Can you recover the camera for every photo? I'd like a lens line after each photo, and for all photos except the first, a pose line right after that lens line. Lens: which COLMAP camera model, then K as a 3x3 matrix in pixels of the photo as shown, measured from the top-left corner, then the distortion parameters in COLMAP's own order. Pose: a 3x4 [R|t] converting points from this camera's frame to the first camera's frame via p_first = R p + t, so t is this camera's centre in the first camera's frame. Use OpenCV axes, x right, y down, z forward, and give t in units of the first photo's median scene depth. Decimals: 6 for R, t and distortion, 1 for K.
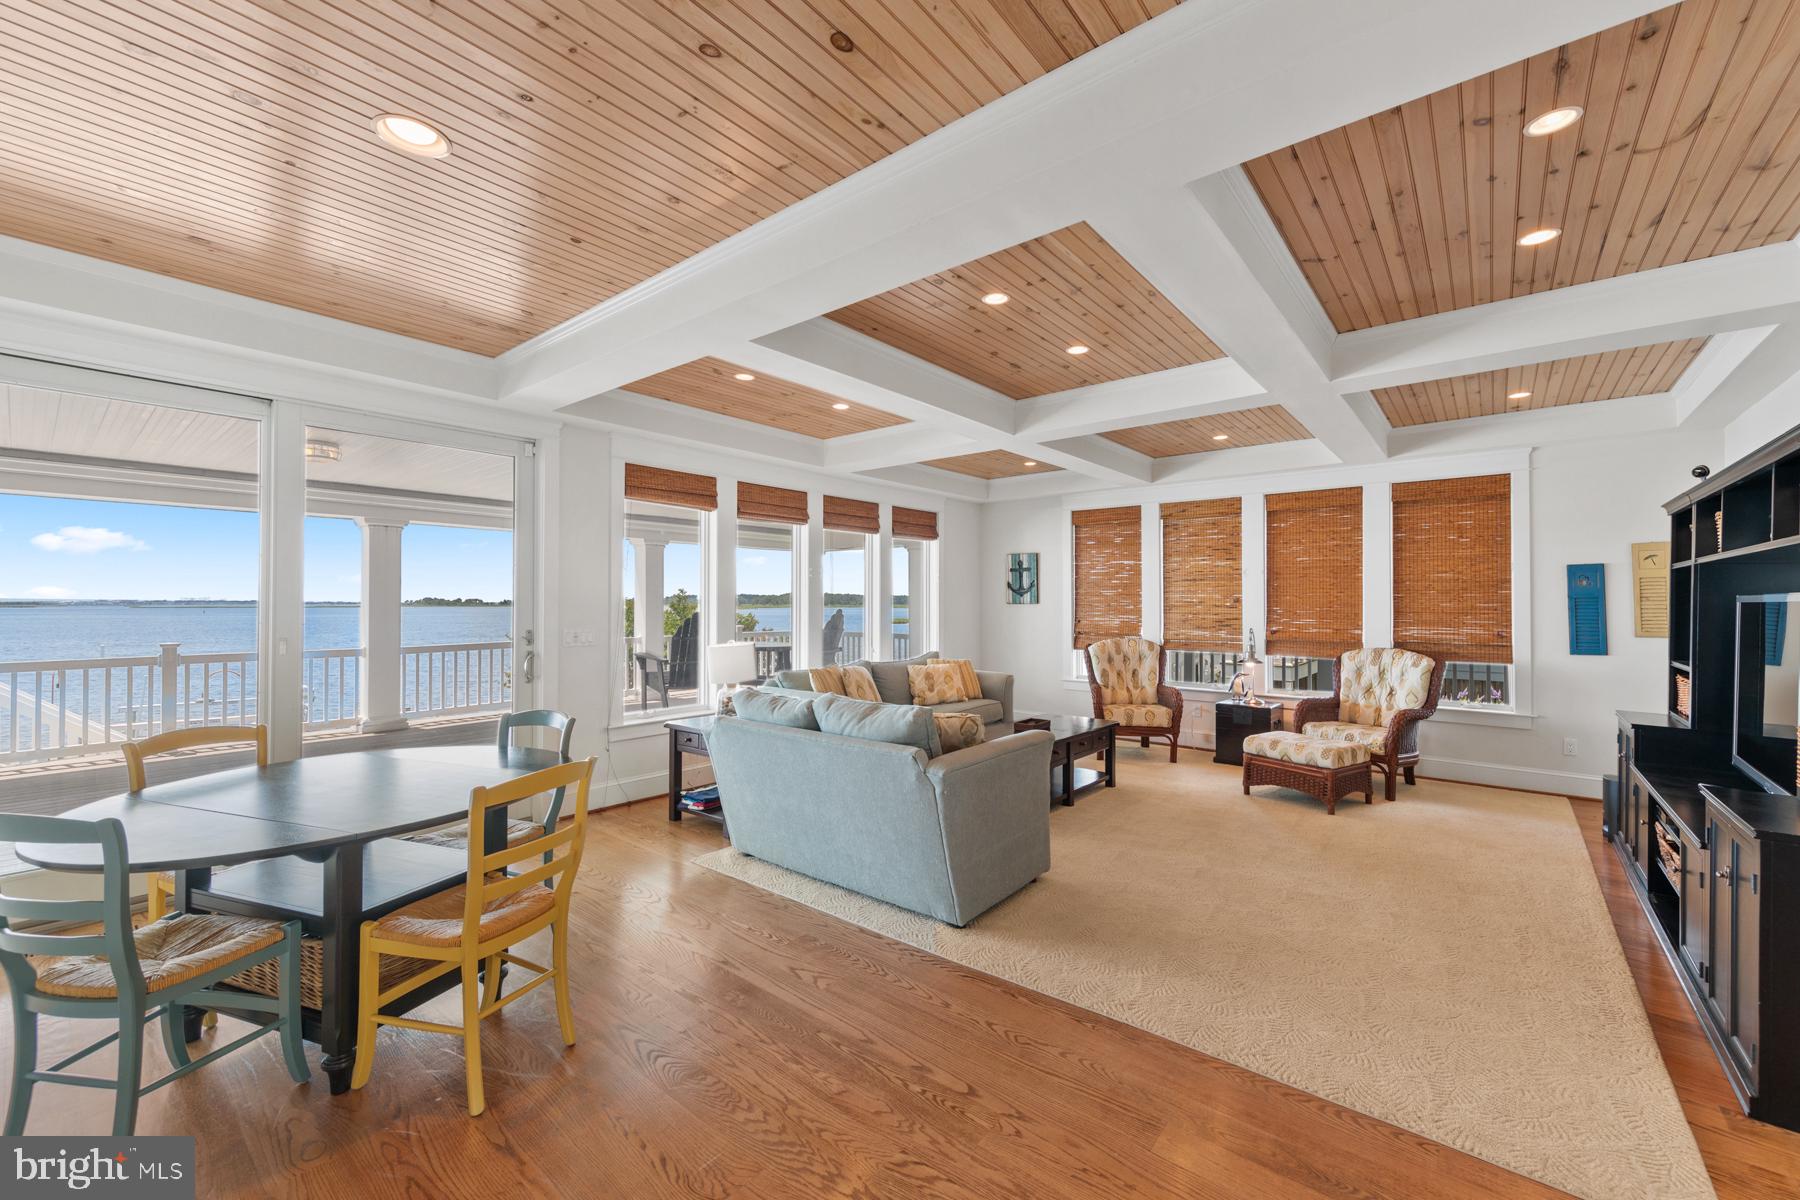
lens RADIAL K [[726.8, 0, 900.0], [0, 726.8, 600.0], [0, 0, 1]] dist [0.000863, 0.000141]
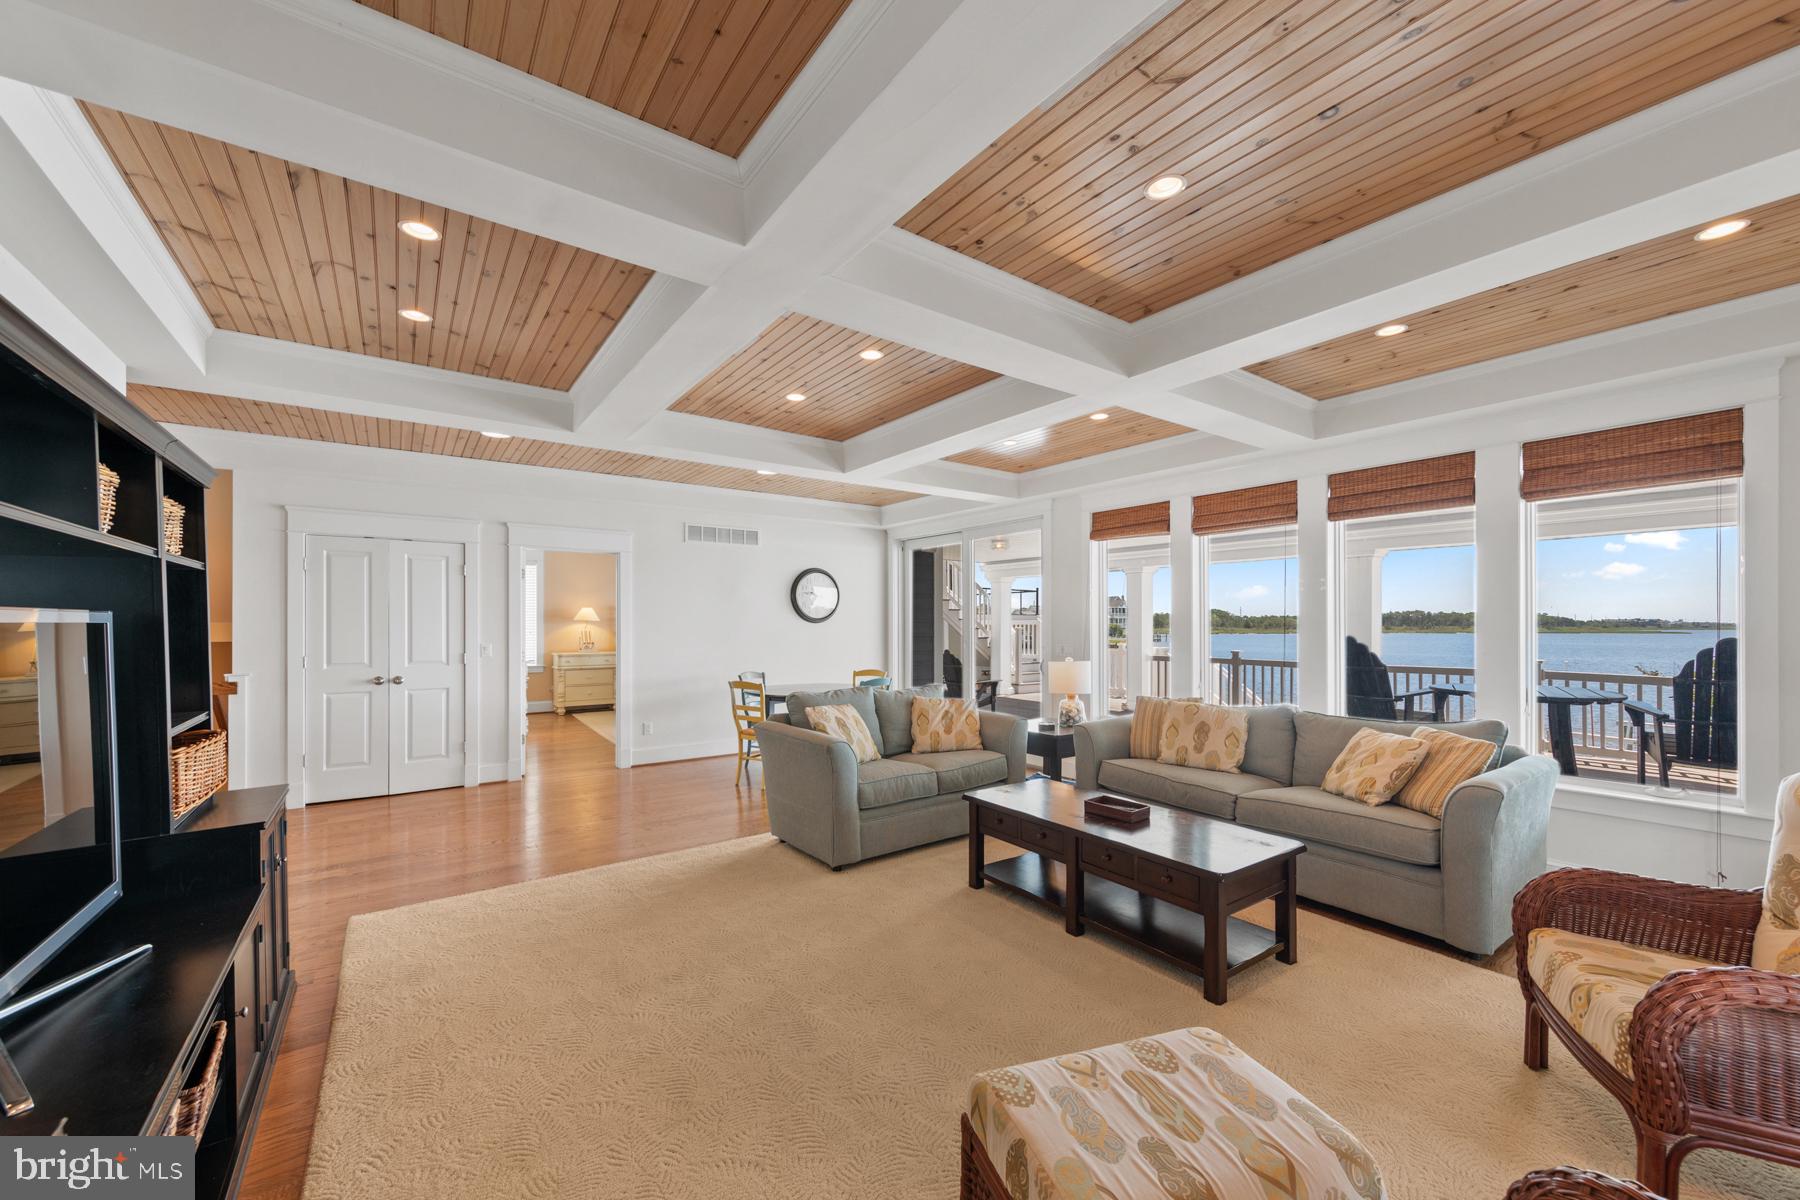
lens RADIAL K [[682.7, 0, 906.9], [0, 682.7, 629.5], [0, 0, 1]] dist [0.000306, 0.000065]
pose [[-0.248600, 0.007312, -0.968579, 0.590841], [0.002003, 0.999973, 0.007035, 0.002441], [0.968604, -0.000191, -0.248608, 0.684322]]
